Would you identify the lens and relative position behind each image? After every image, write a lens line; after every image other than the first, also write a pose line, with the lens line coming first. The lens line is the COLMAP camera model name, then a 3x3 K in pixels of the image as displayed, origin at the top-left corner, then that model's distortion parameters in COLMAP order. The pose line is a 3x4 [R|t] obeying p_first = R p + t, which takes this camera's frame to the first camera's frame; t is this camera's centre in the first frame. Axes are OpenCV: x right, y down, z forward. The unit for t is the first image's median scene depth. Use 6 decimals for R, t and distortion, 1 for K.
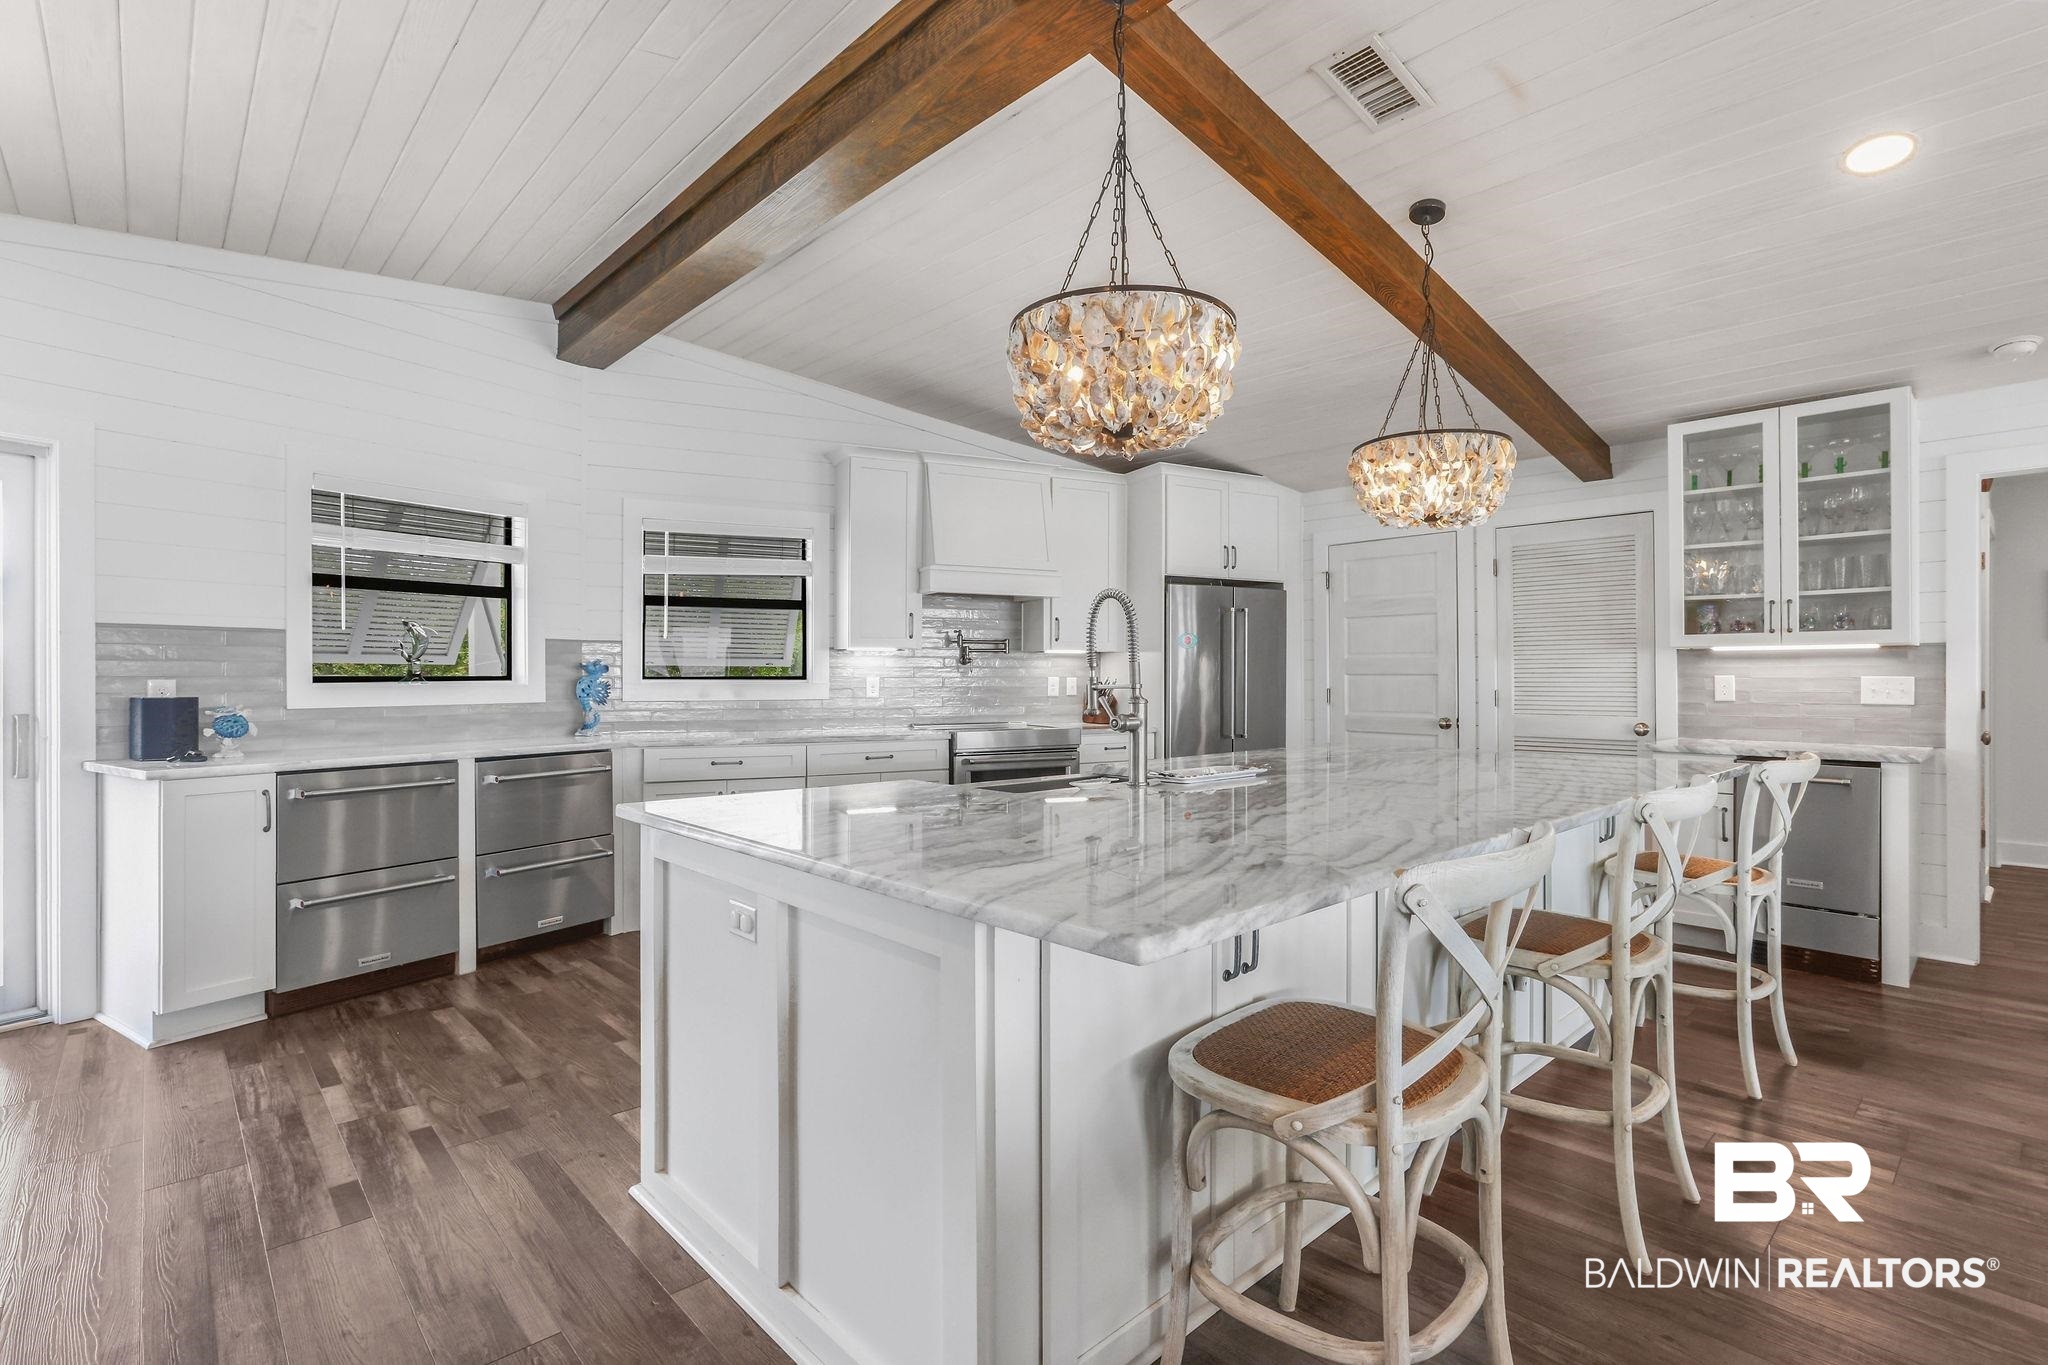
lens RADIAL K [[959.0, 0, 1024.0], [0, 959.0, 682.5], [0, 0, 1]] dist [-0.020047, 0.004727]
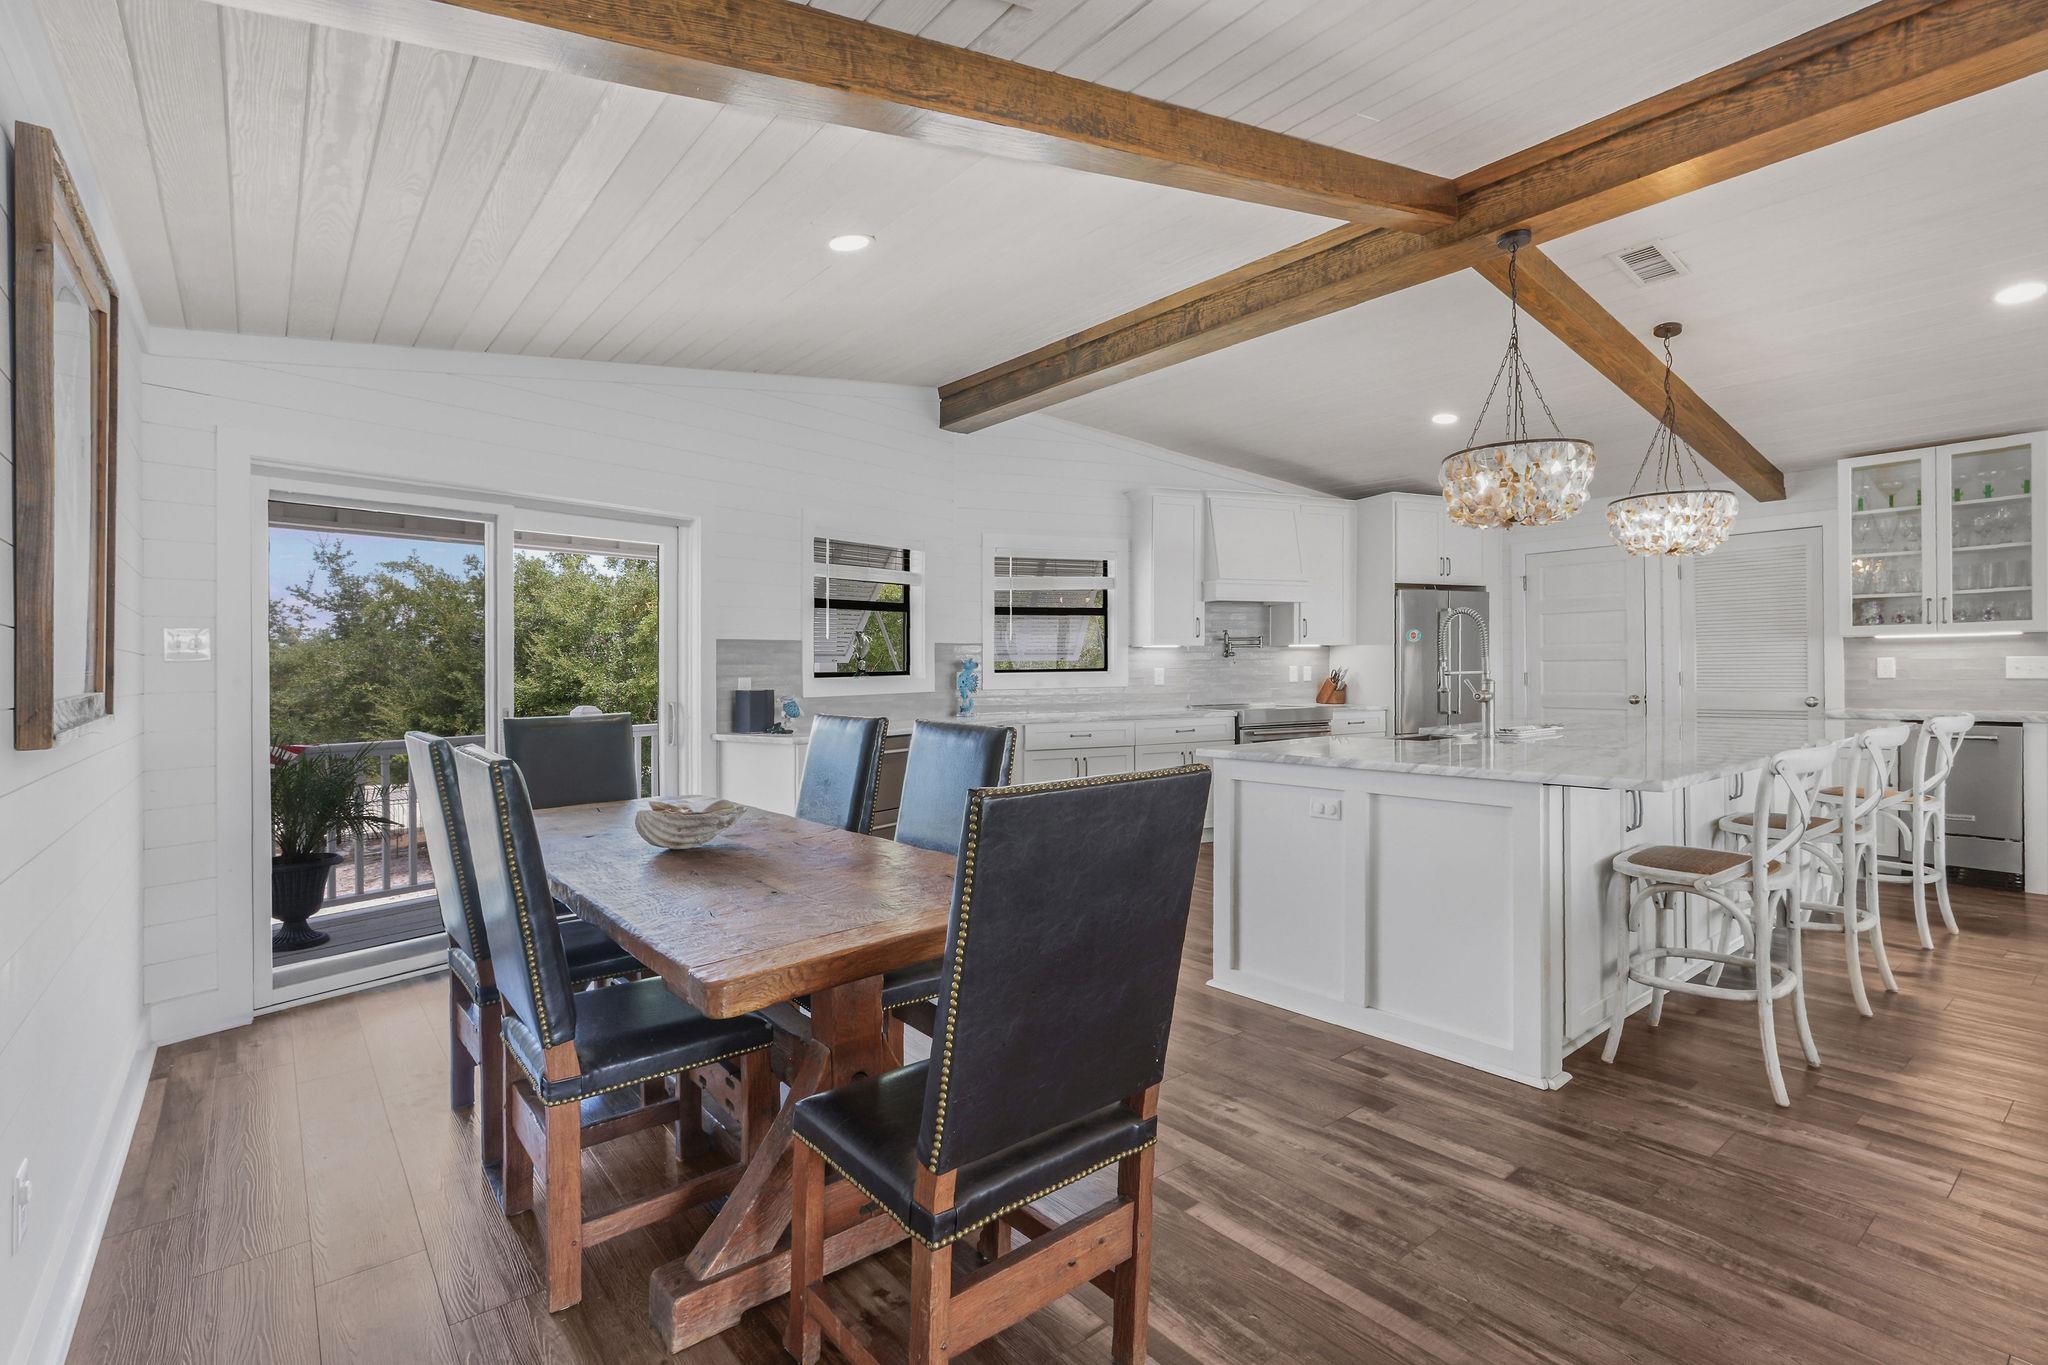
lens RADIAL K [[955.3, 0, 1039.9], [0, 955.3, 681.7], [0, 0, 1]] dist [-0.002180, 0.004808]
pose [[0.997668, -0.013007, -0.066996, -0.303247], [0.013721, 0.999854, 0.010204, -0.004119], [0.066853, -0.011099, 0.997701, -0.346176]]
